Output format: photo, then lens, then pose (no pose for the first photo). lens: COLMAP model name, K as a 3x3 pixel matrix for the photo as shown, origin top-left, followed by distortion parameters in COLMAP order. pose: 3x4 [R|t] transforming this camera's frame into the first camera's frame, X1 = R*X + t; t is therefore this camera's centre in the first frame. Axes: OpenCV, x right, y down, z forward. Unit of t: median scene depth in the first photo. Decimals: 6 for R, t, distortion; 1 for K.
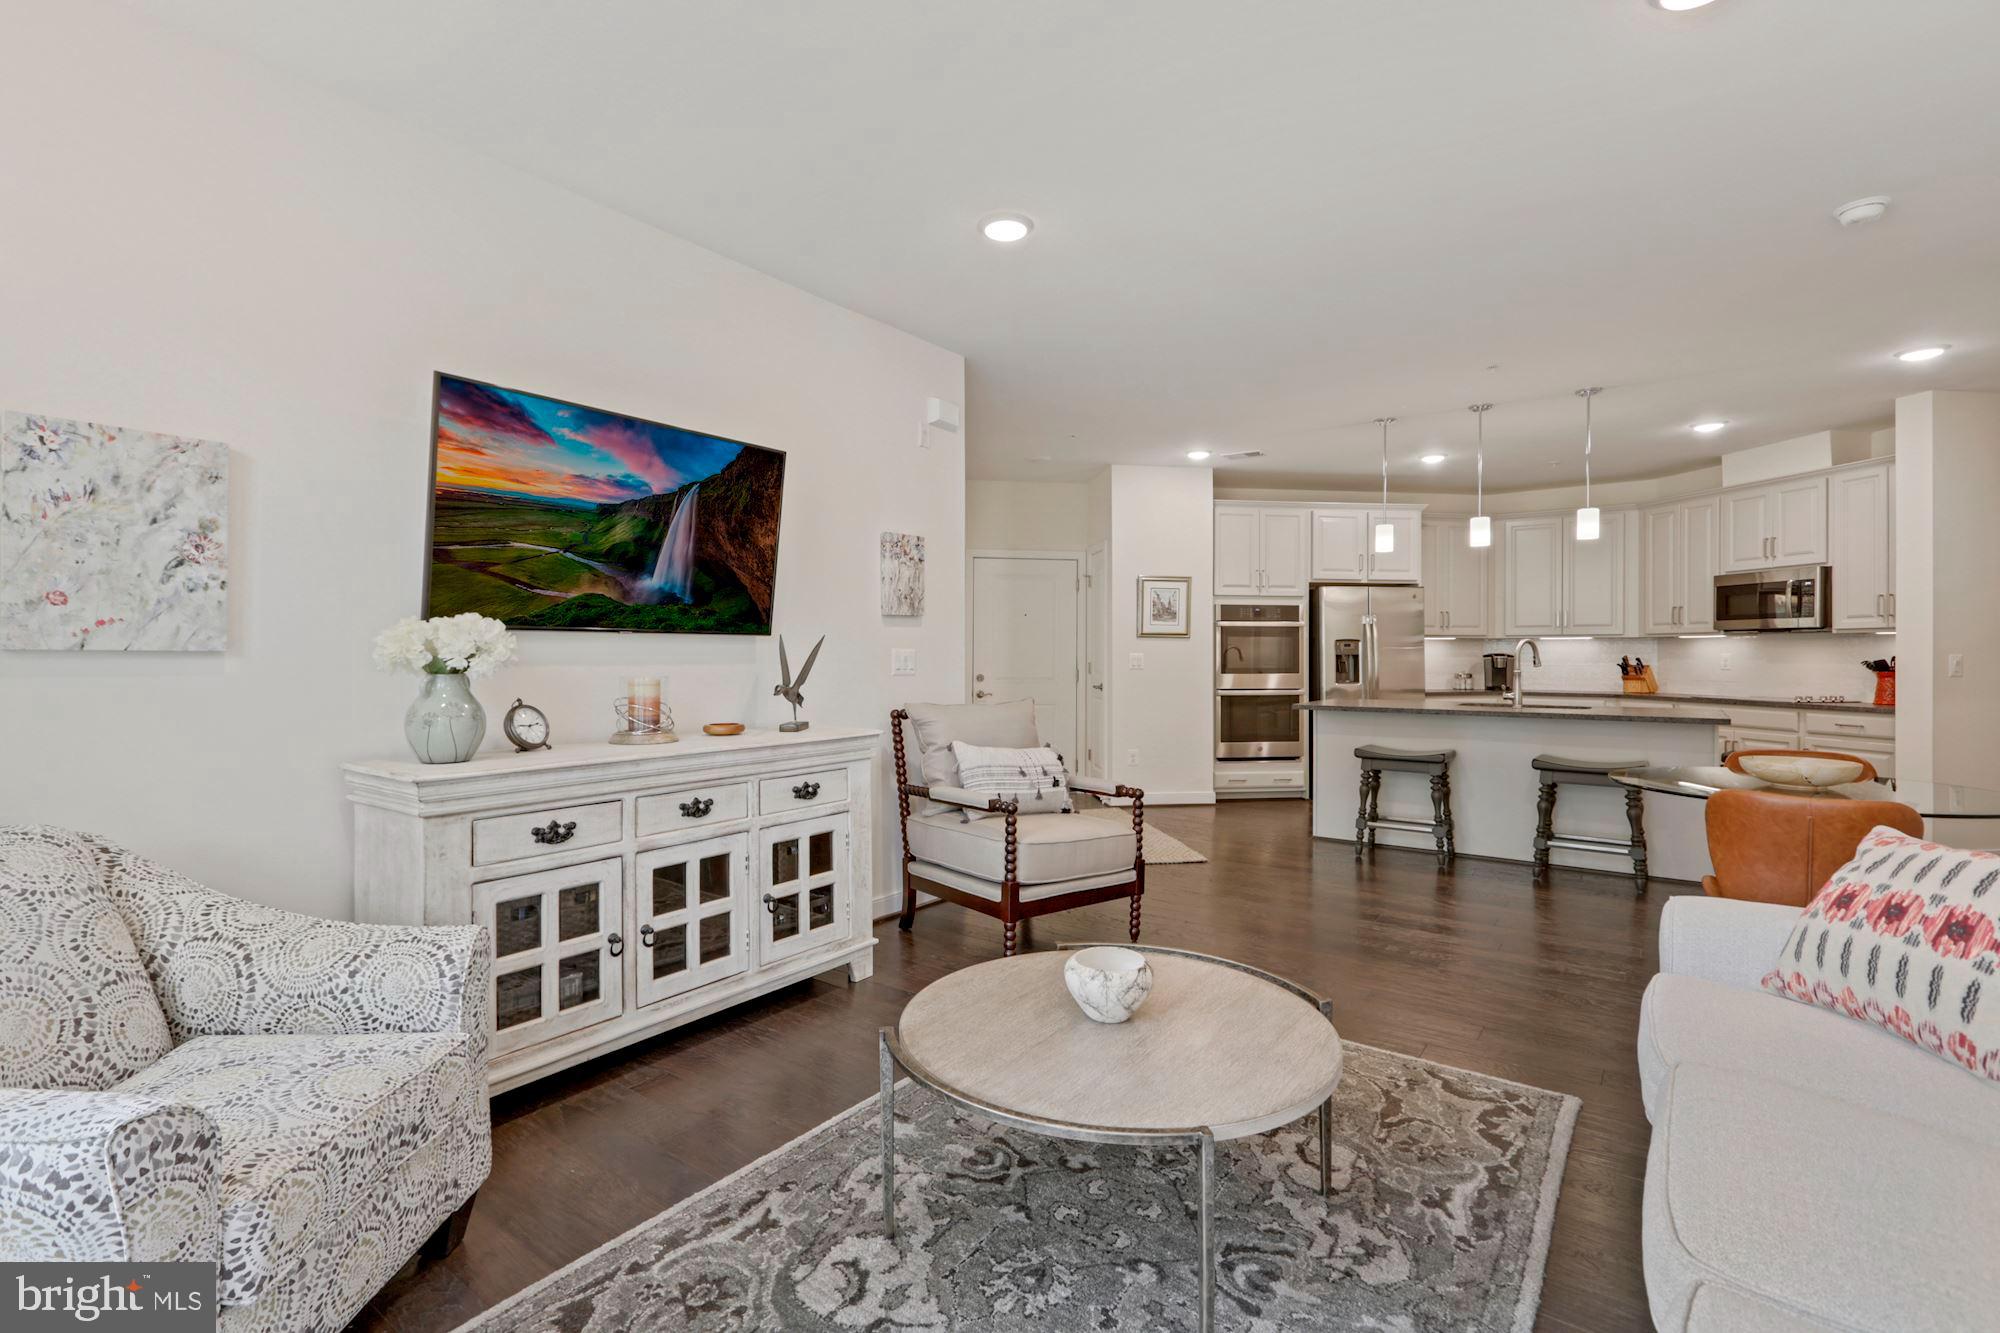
lens RADIAL K [[924.8, 0, 985.6], [0, 924.8, 659.1], [0, 0, 1]] dist [0.003171, 0.001047]
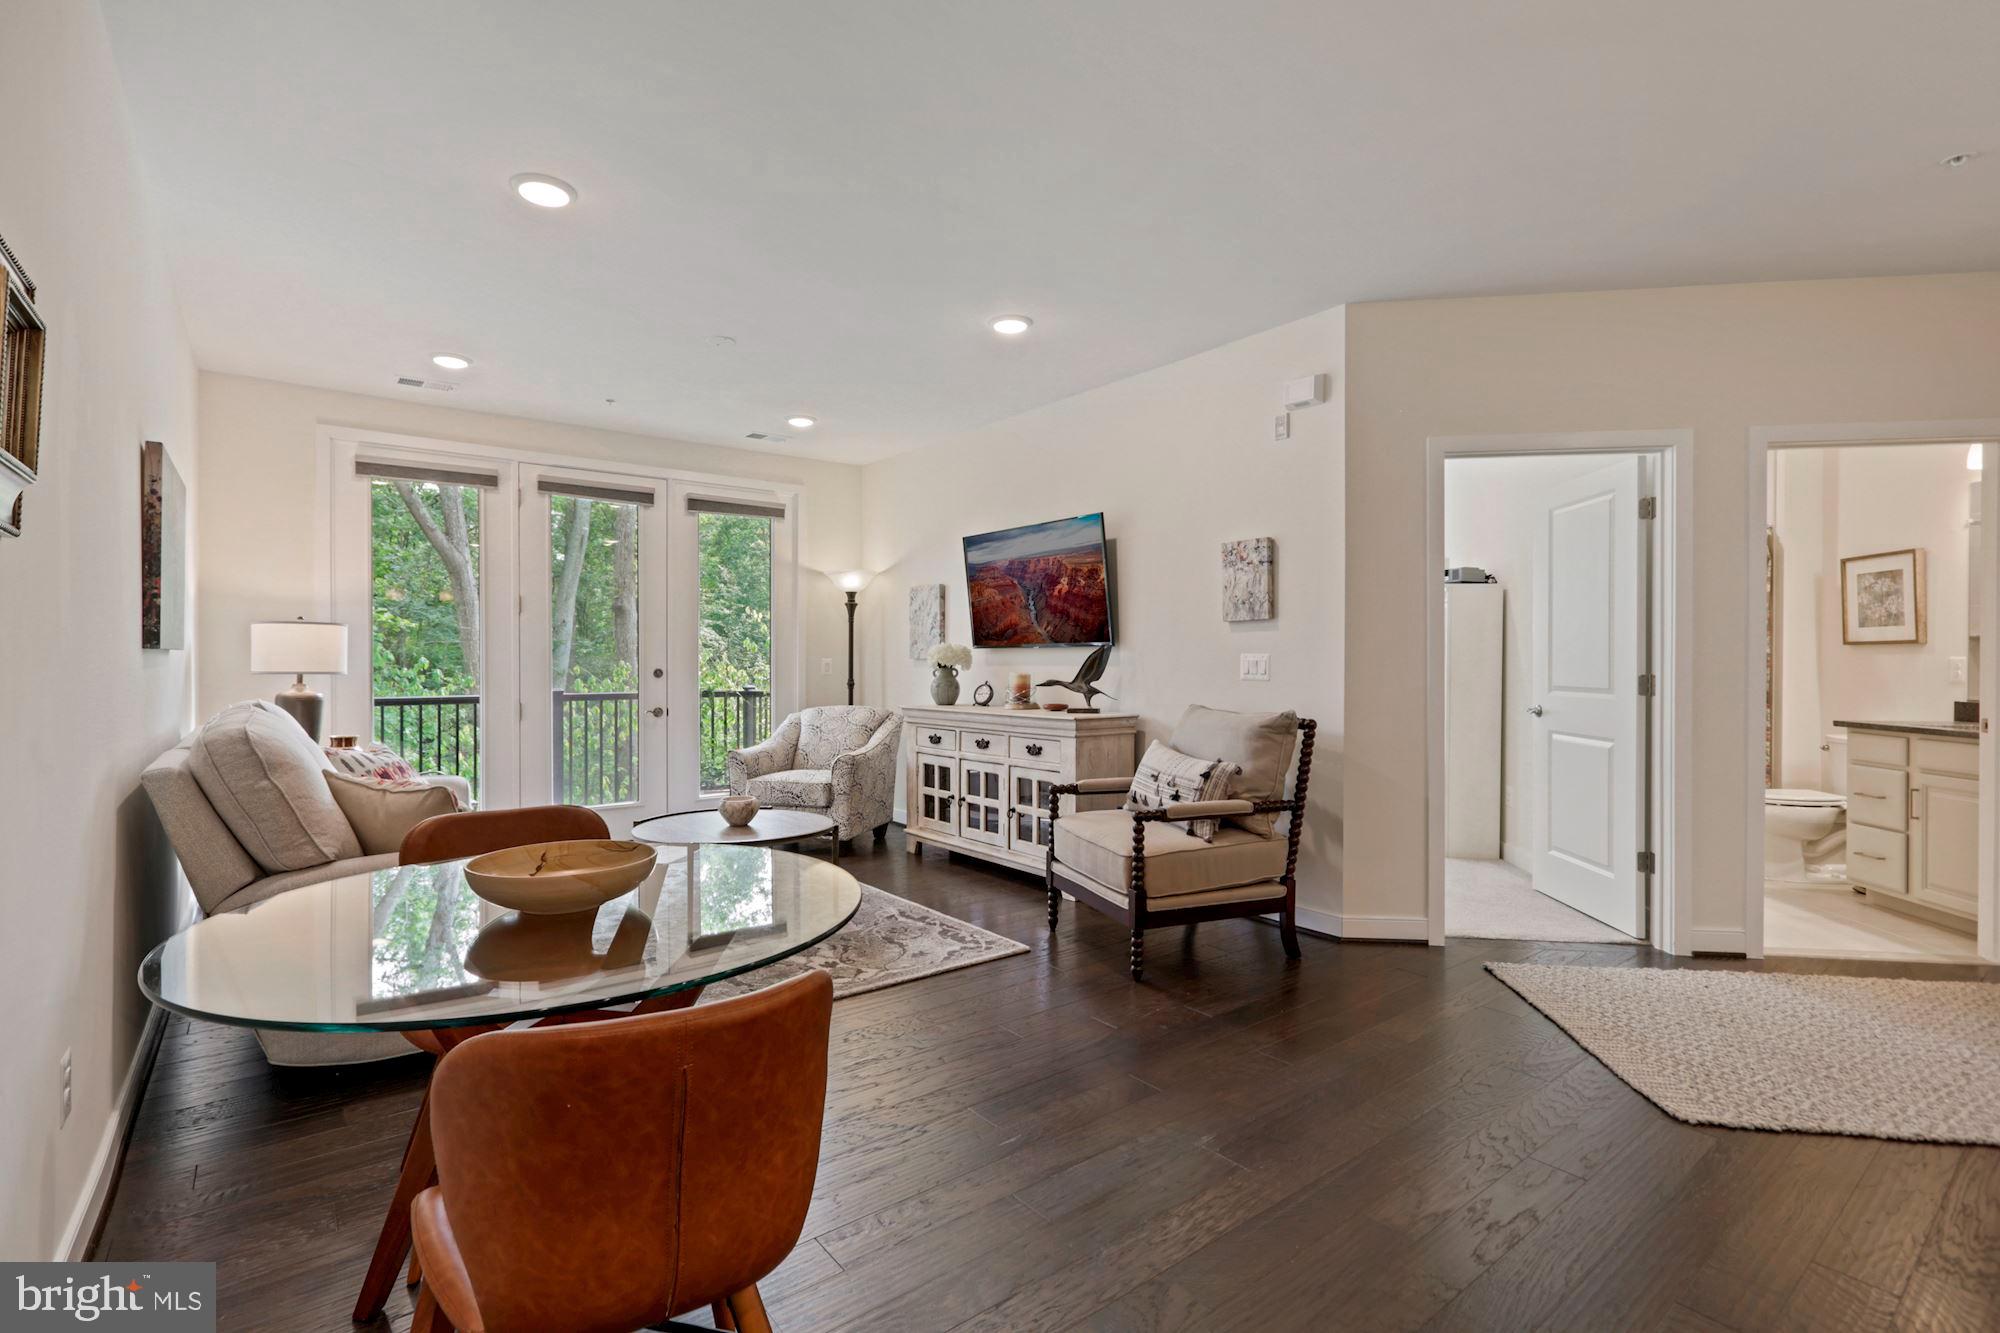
lens RADIAL K [[924.8, 0, 983.1], [0, 924.8, 663.0], [0, 0, 1]] dist [0.003171, 0.001047]
pose [[-0.278868, 0.001060, -0.960329, 1.485073], [-0.002589, 0.999995, 0.001855, -0.002553], [0.960326, 0.003004, -0.278864, 1.552955]]
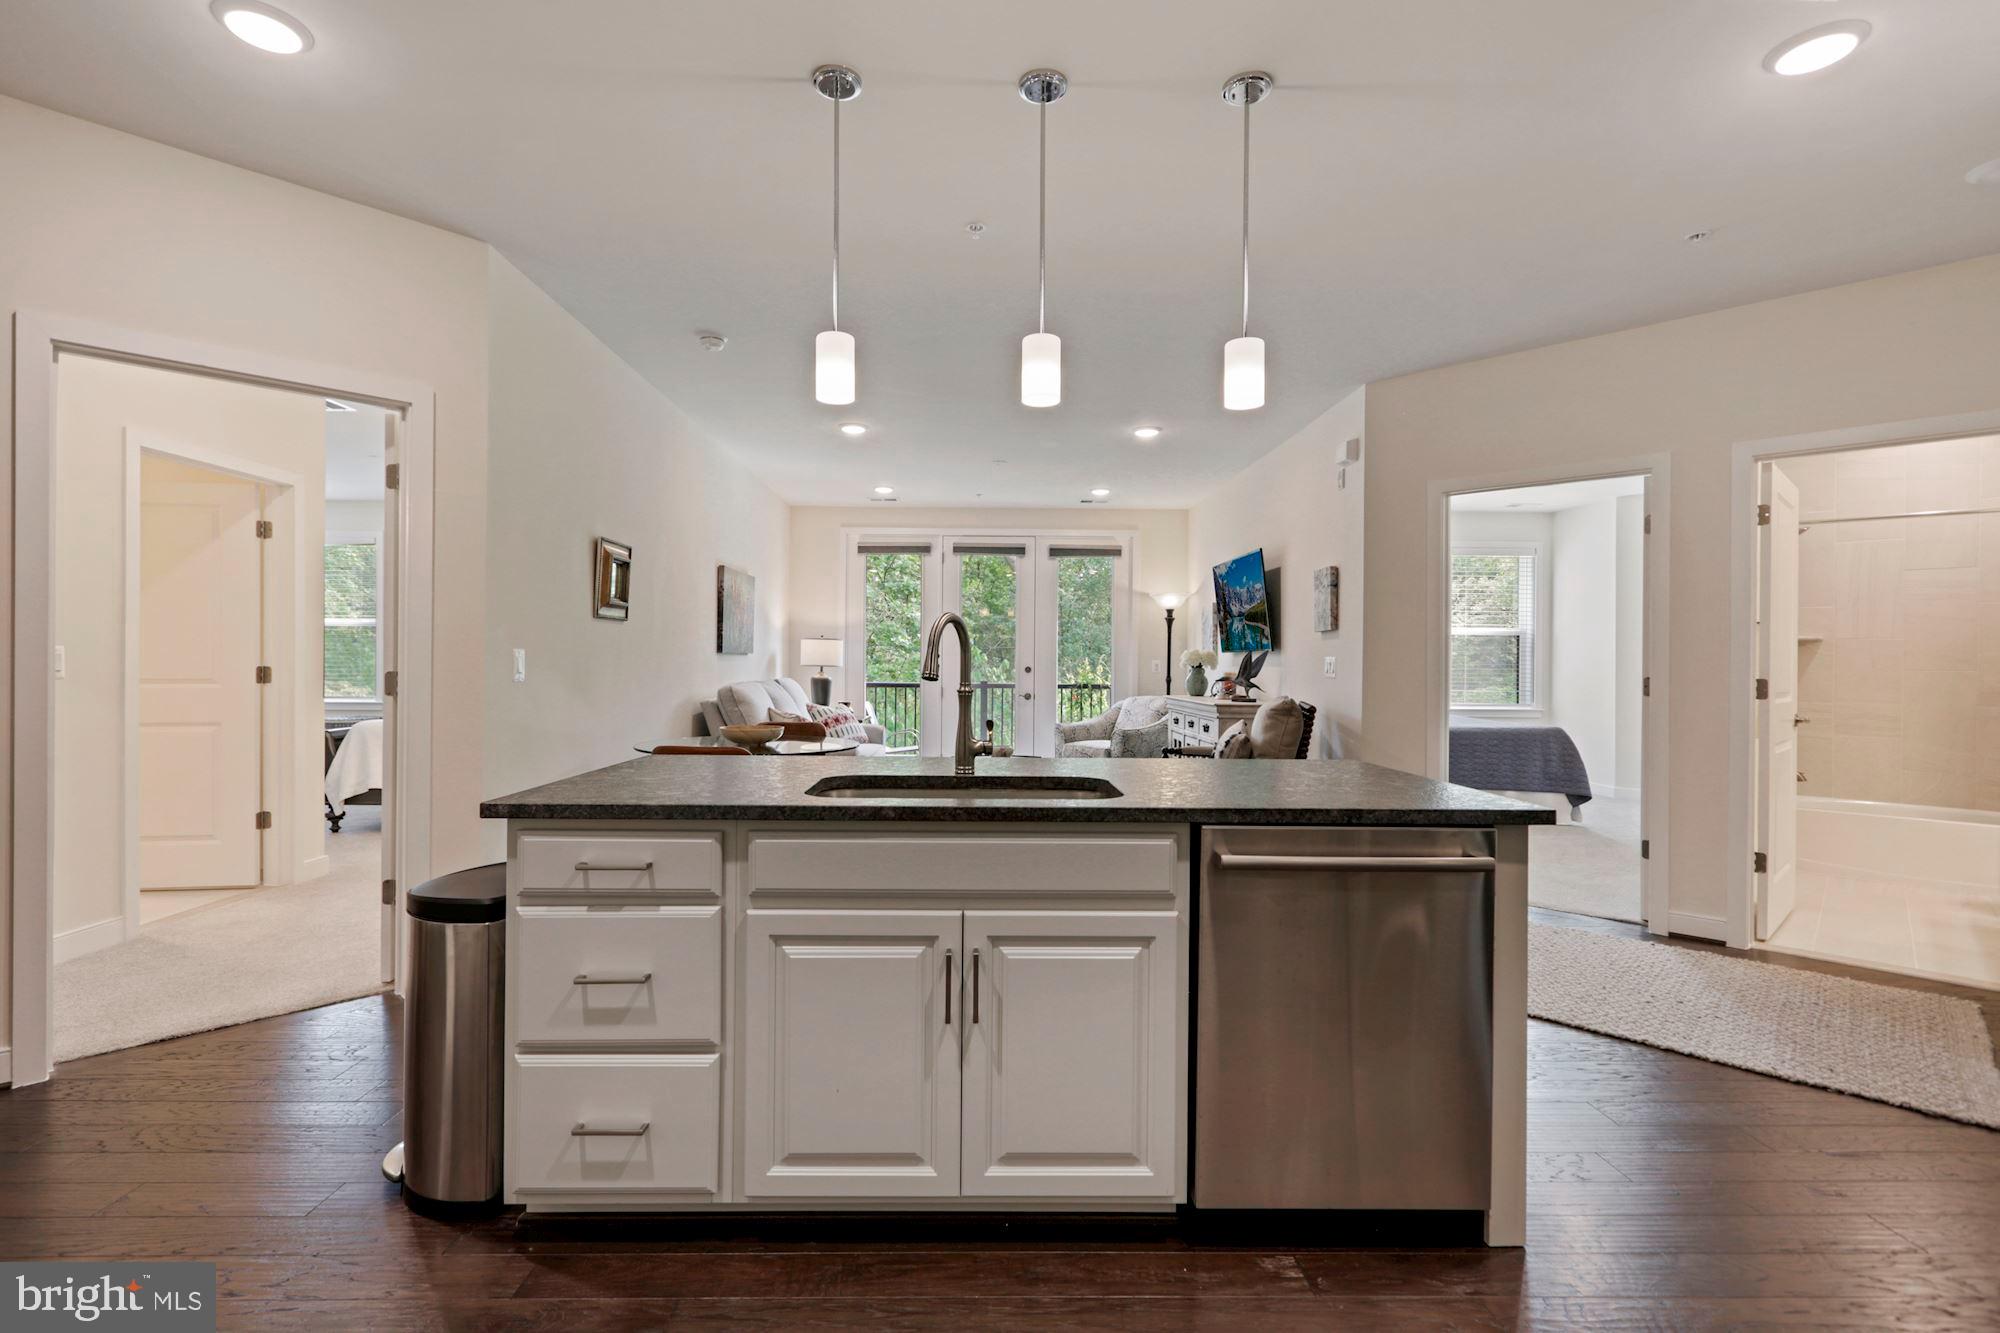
lens RADIAL K [[924.8, 0, 984.4], [0, 924.8, 663.2], [0, 0, 1]] dist [0.003171, 0.001047]
pose [[-0.796457, -0.006333, -0.604662, 1.660273], [-0.009696, 0.999950, 0.002298, -0.000651], [0.604617, 0.007693, -0.796479, 2.701242]]
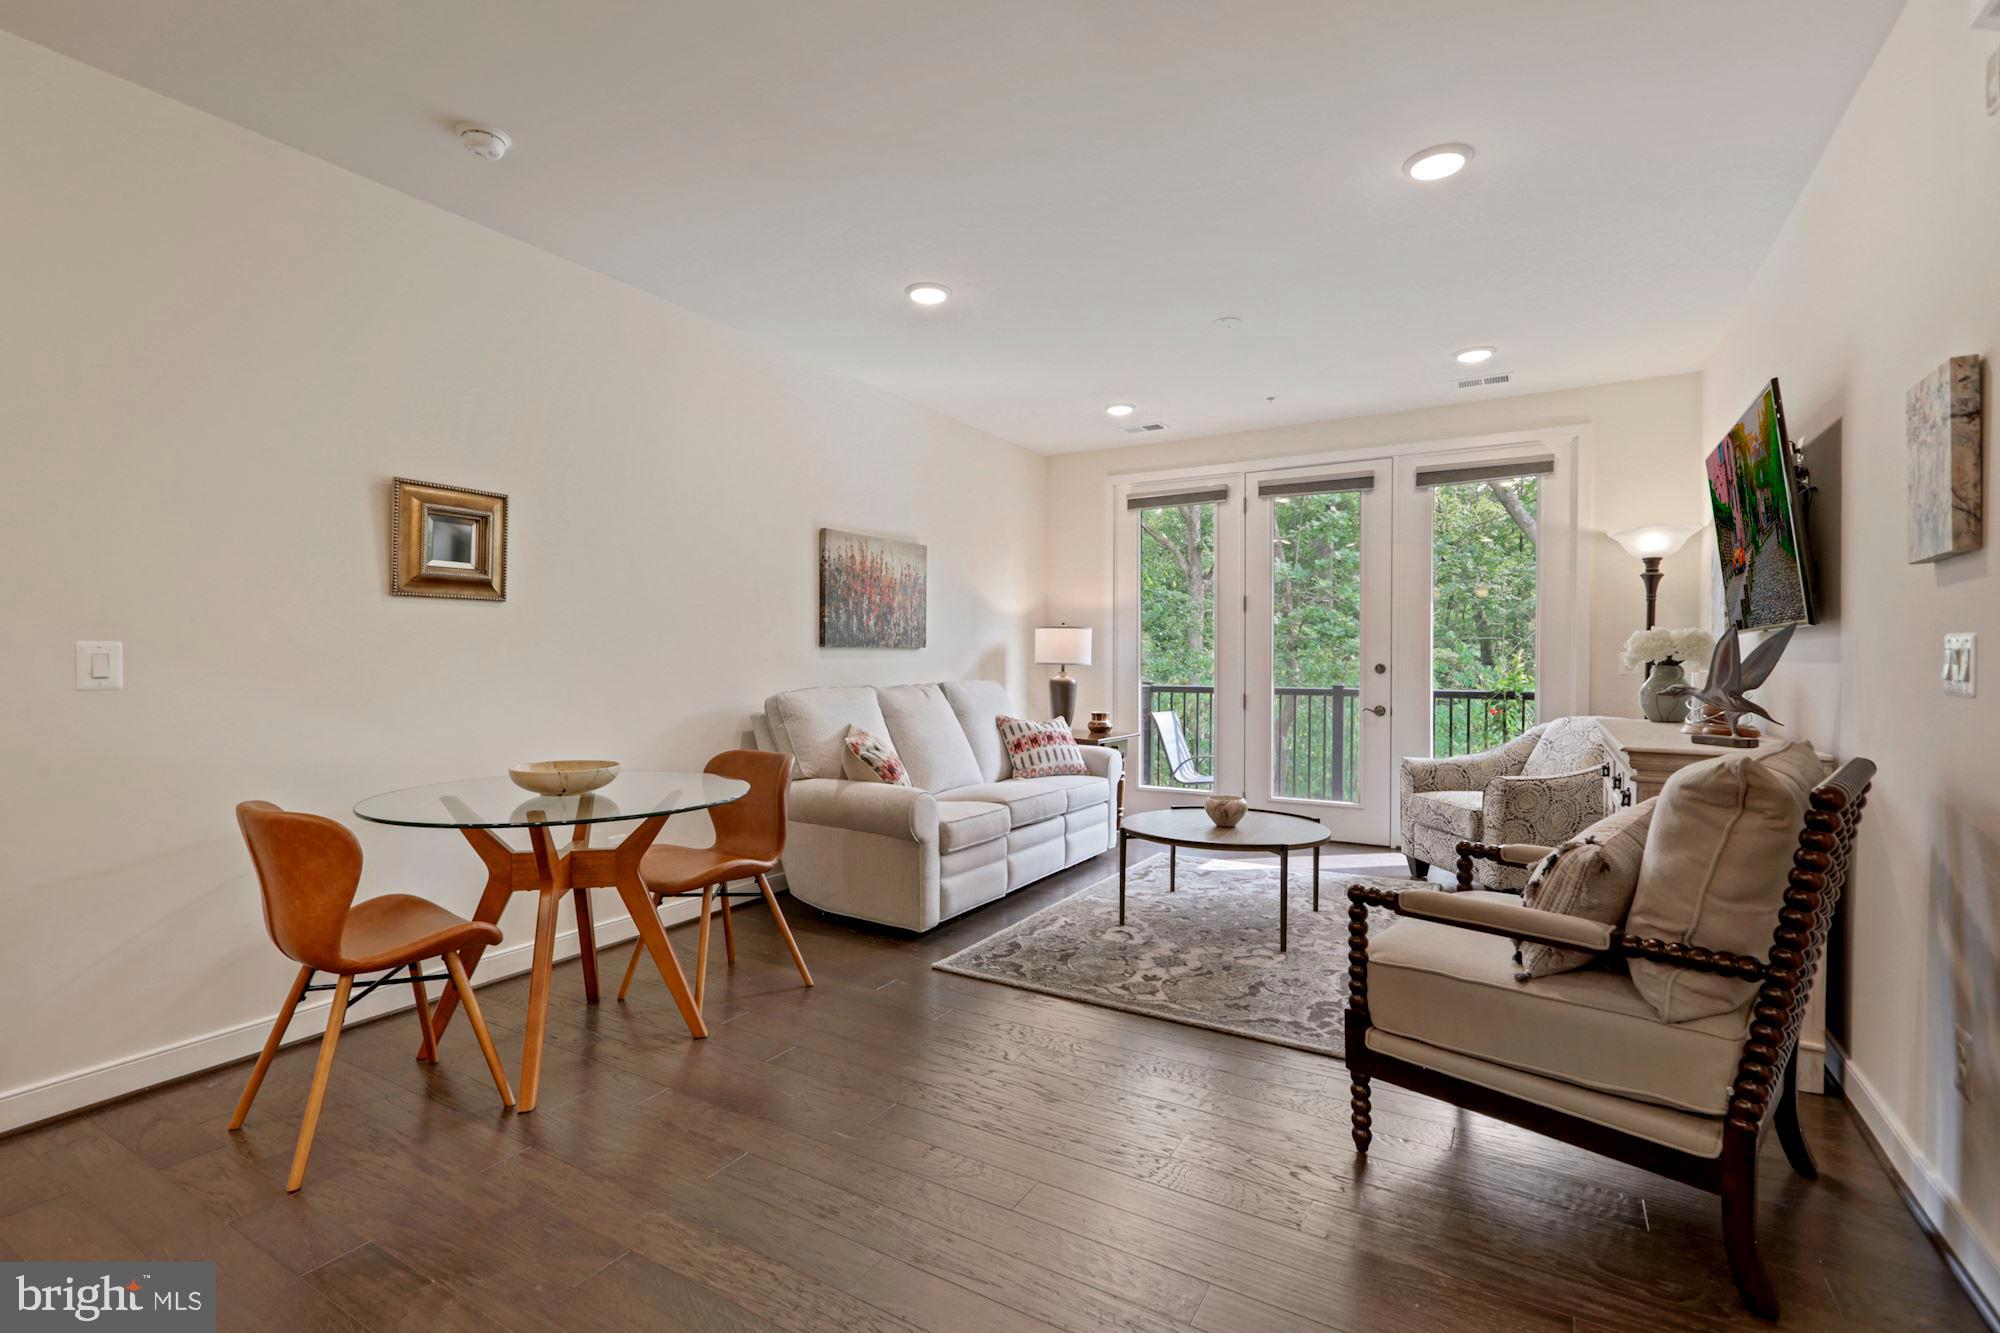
lens RADIAL K [[924.8, 0, 974.8], [0, 924.8, 669.1], [0, 0, 1]] dist [0.003171, 0.001047]
pose [[-0.996526, -0.000682, -0.083277, 0.626045], [-0.001909, 0.999891, 0.014657, 0.000340], [0.083258, 0.014765, -0.996419, 2.174682]]
